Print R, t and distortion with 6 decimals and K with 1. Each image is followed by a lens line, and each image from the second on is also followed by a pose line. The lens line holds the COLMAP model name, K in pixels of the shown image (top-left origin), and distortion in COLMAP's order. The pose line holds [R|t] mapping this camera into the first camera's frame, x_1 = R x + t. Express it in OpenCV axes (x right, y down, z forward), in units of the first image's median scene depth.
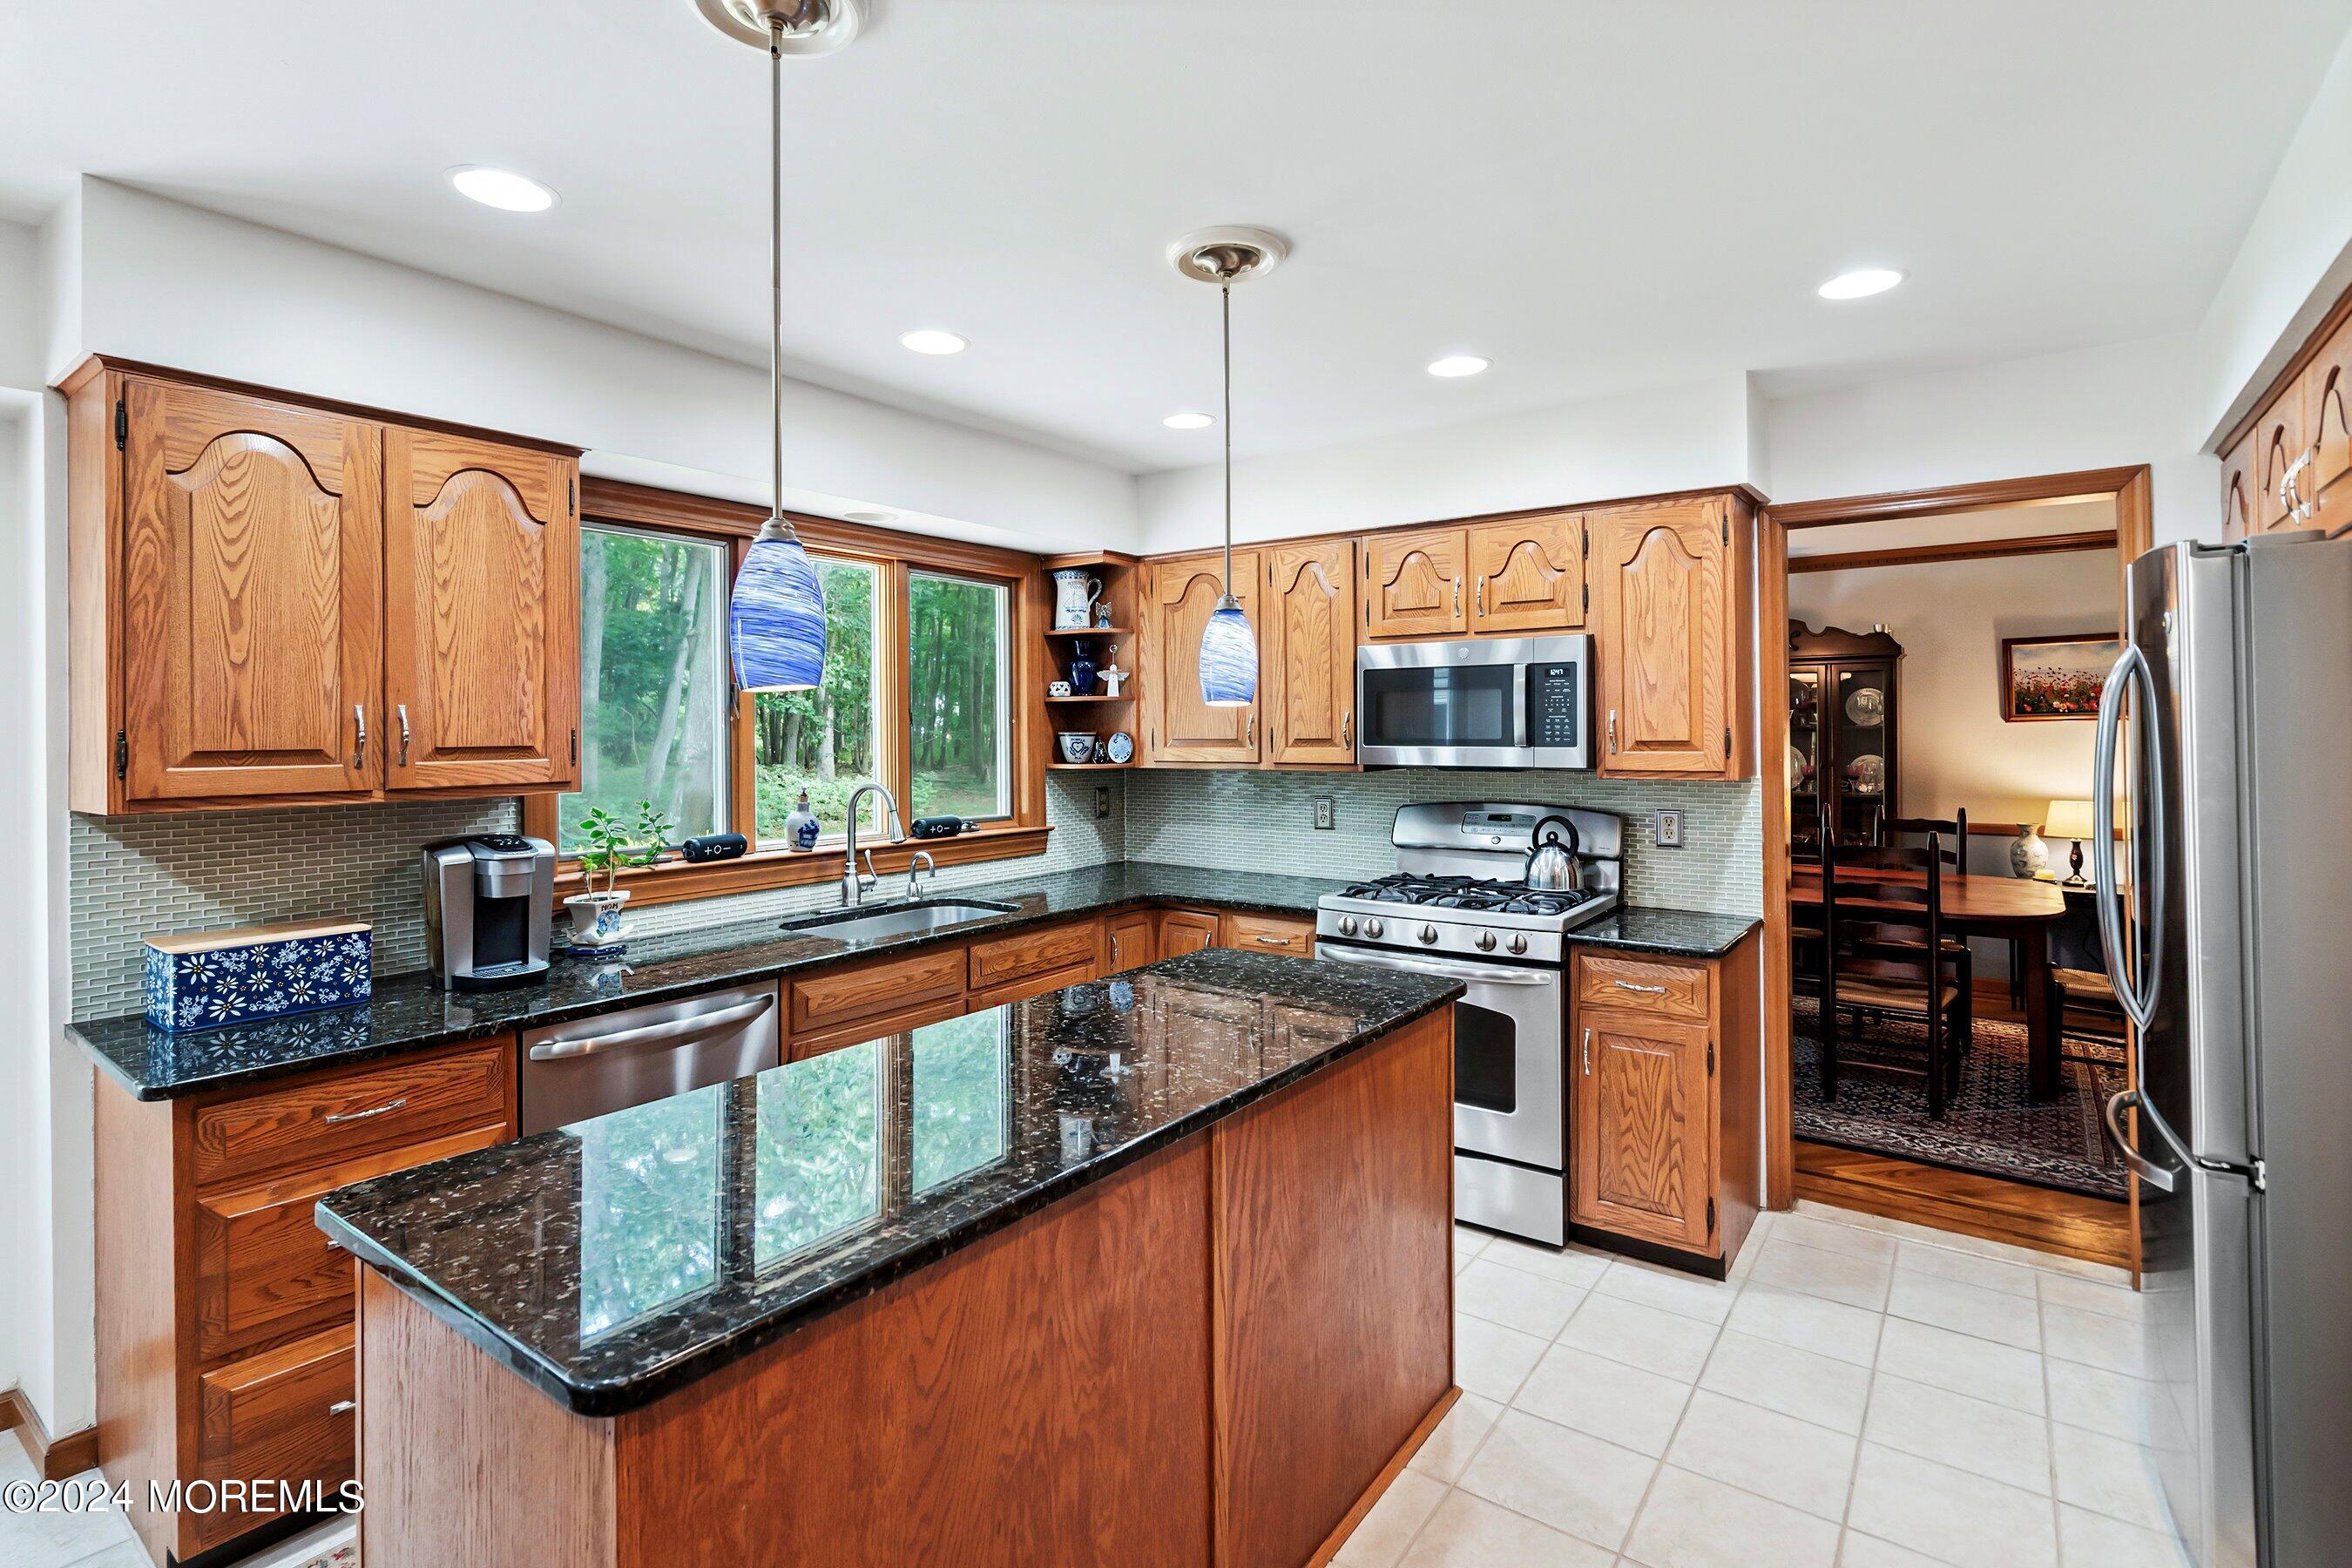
lens RADIAL K [[1096.4, 0, 1207.5], [0, 1096.4, 744.3], [0, 0, 1]] dist [-0.000992, 0.001075]
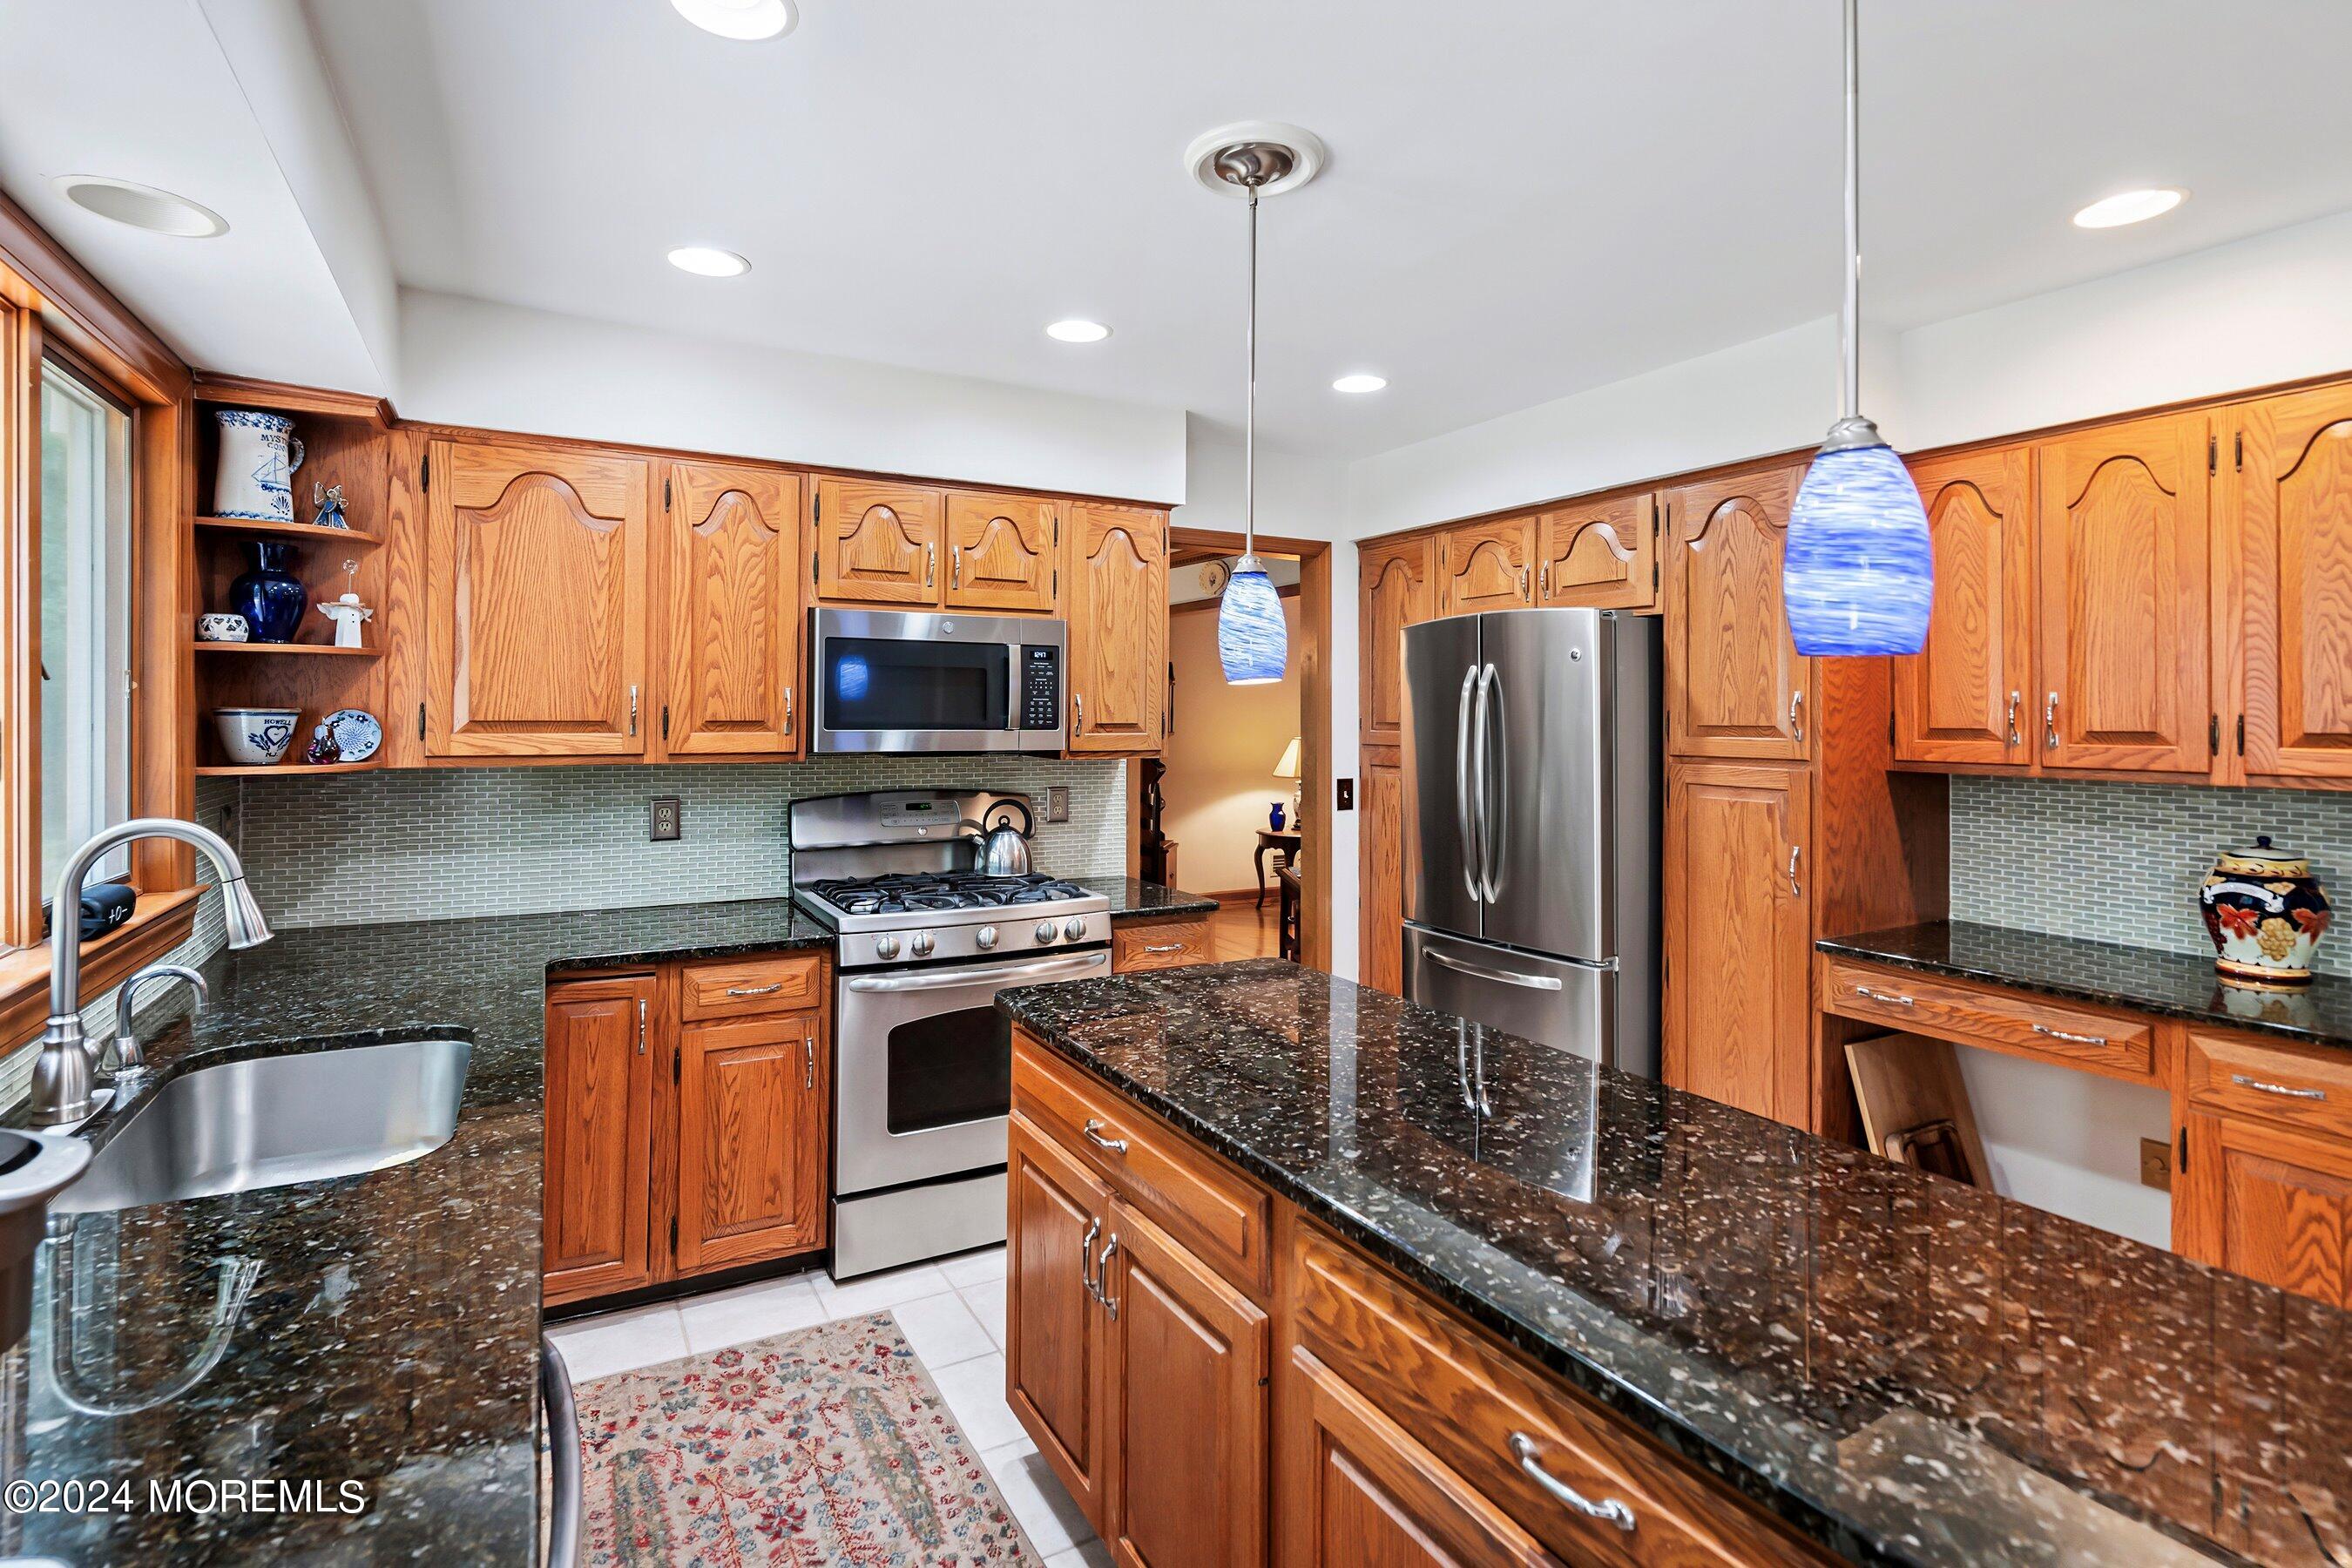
lens RADIAL K [[1096.4, 0, 1142.2], [0, 1096.4, 706.9], [0, 0, 1]] dist [-0.000992, 0.001075]
pose [[0.460738, 0.012345, 0.887450, -0.504426], [0.001396, 0.999892, -0.014634, -0.003311], [-0.887535, 0.007981, 0.460671, 0.436971]]
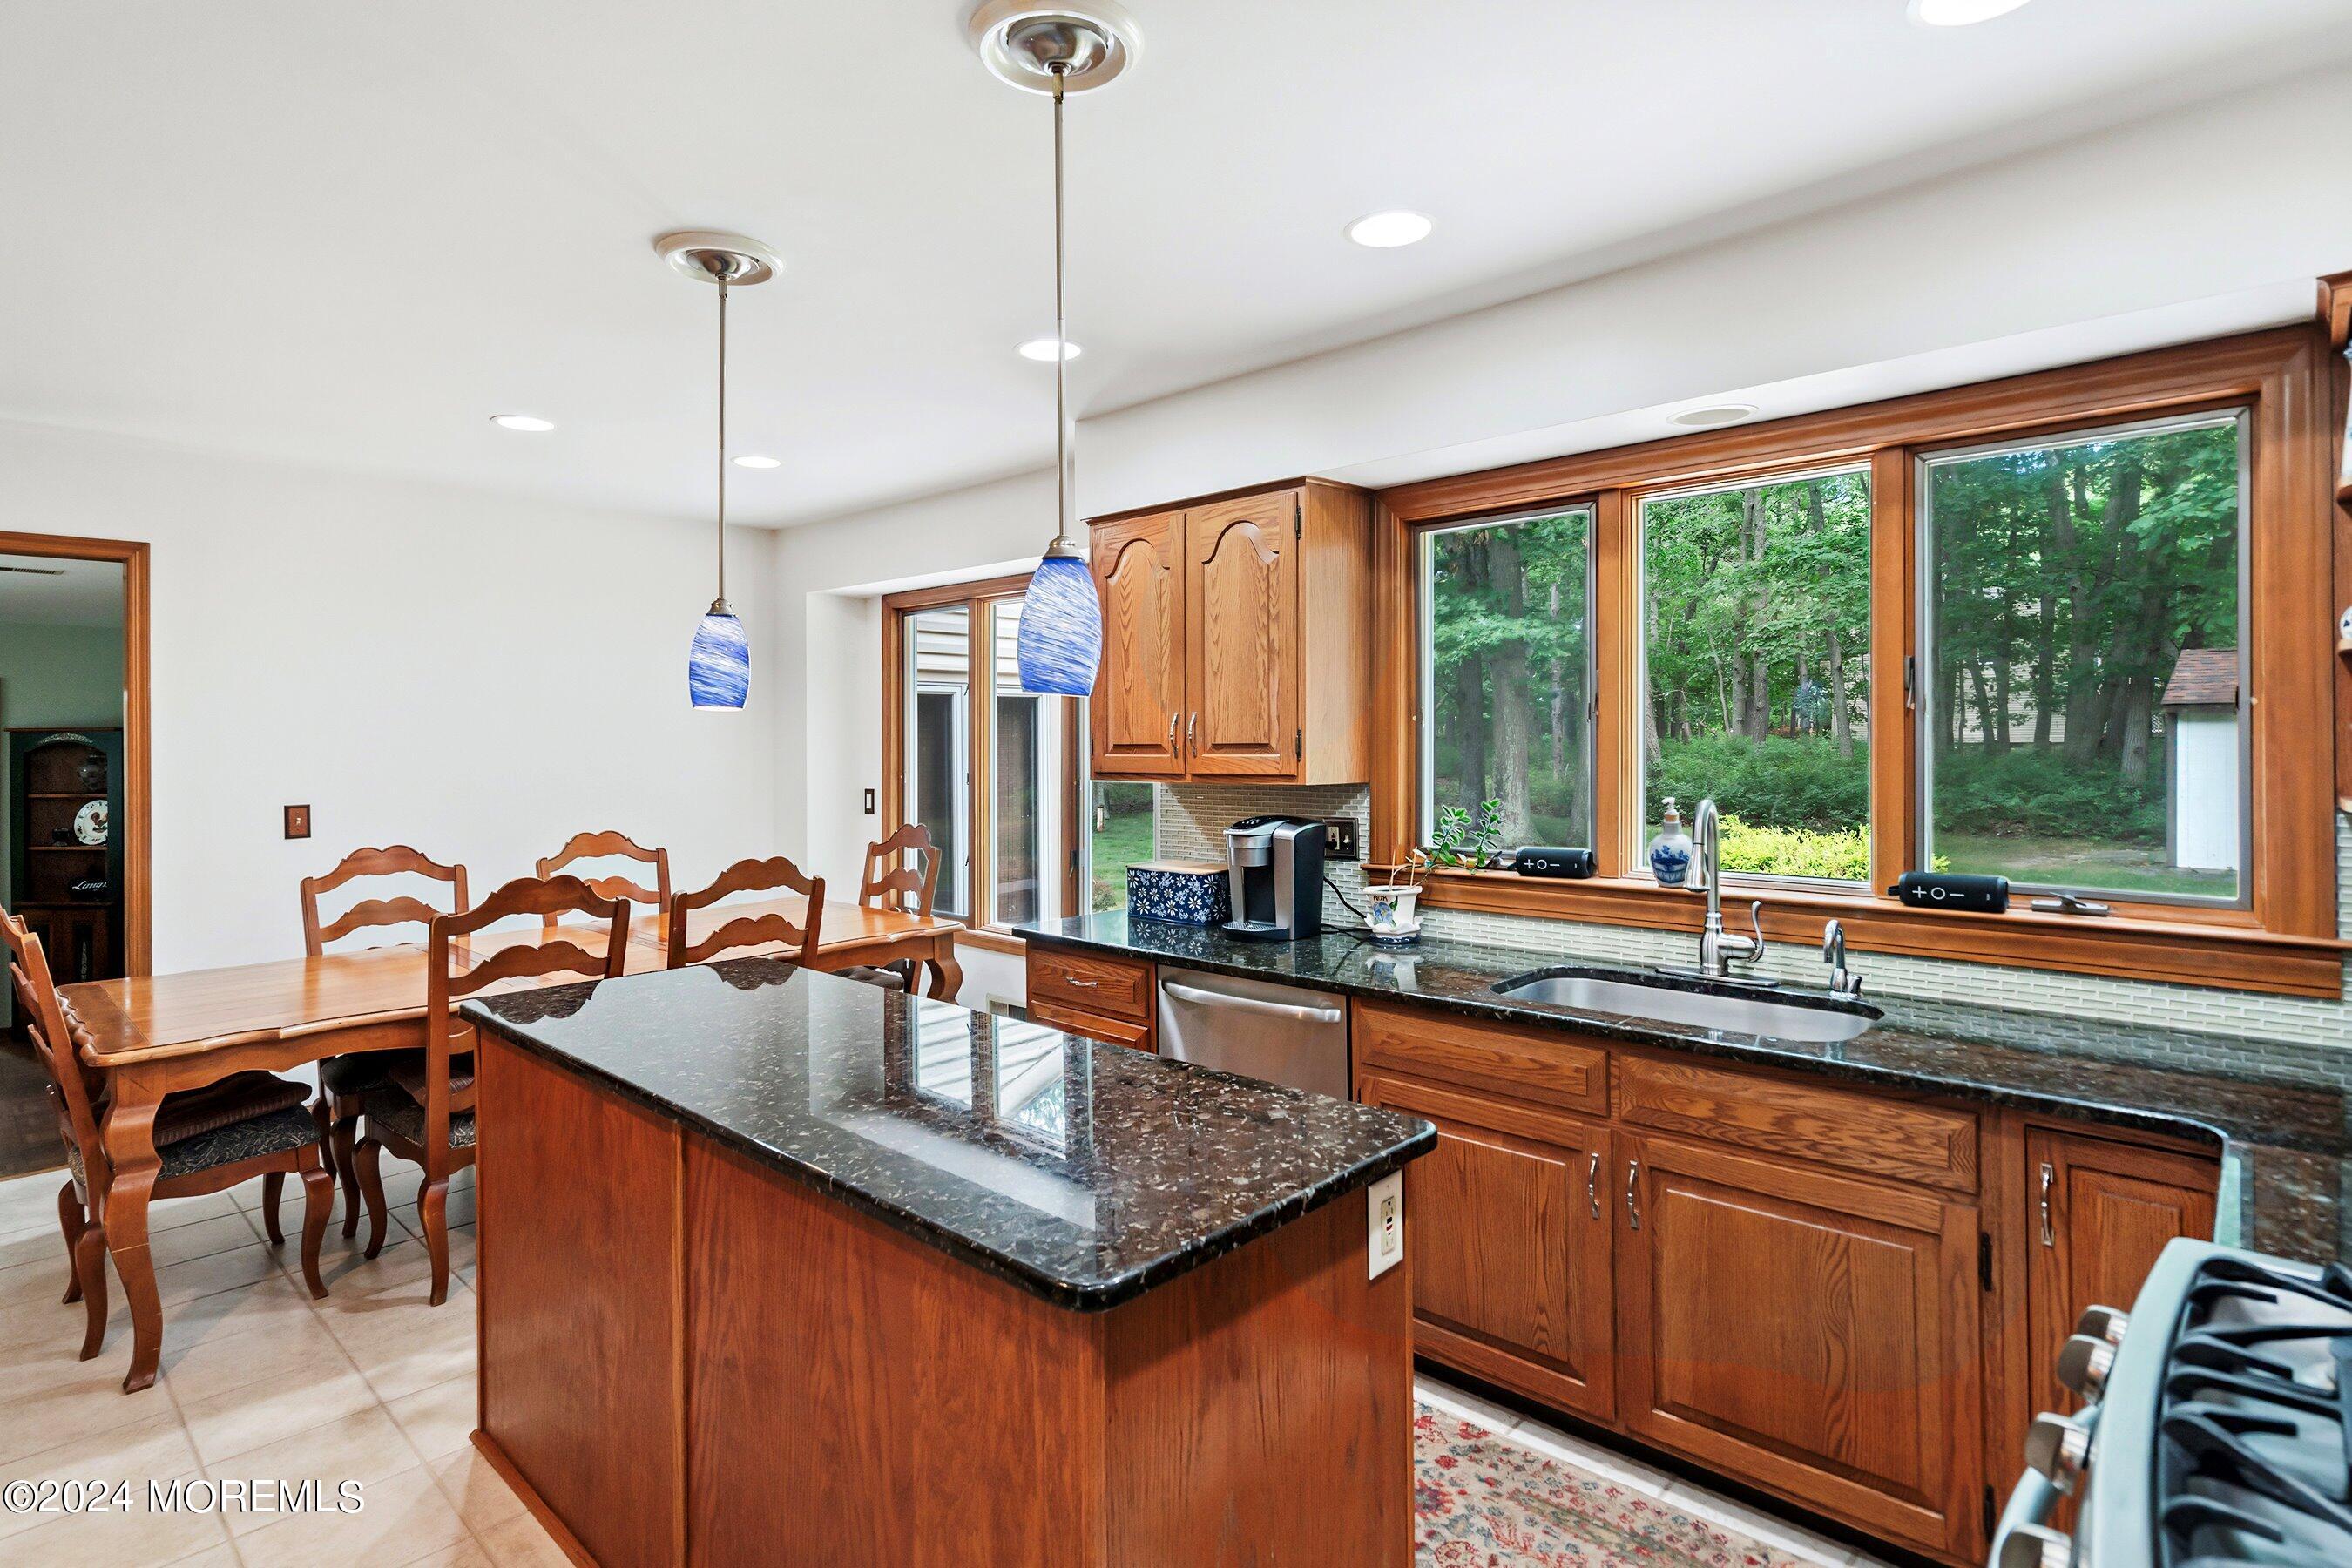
lens RADIAL K [[1202.1, 0, 1185.3], [0, 1202.1, 739.5], [0, 0, 1]] dist [-0.000217, -0.000063]
pose [[-0.131284, 0.008678, -0.991307, 0.477654], [-0.002307, 0.999956, 0.009059, -0.009975], [0.991342, 0.003476, -0.131258, 0.753861]]
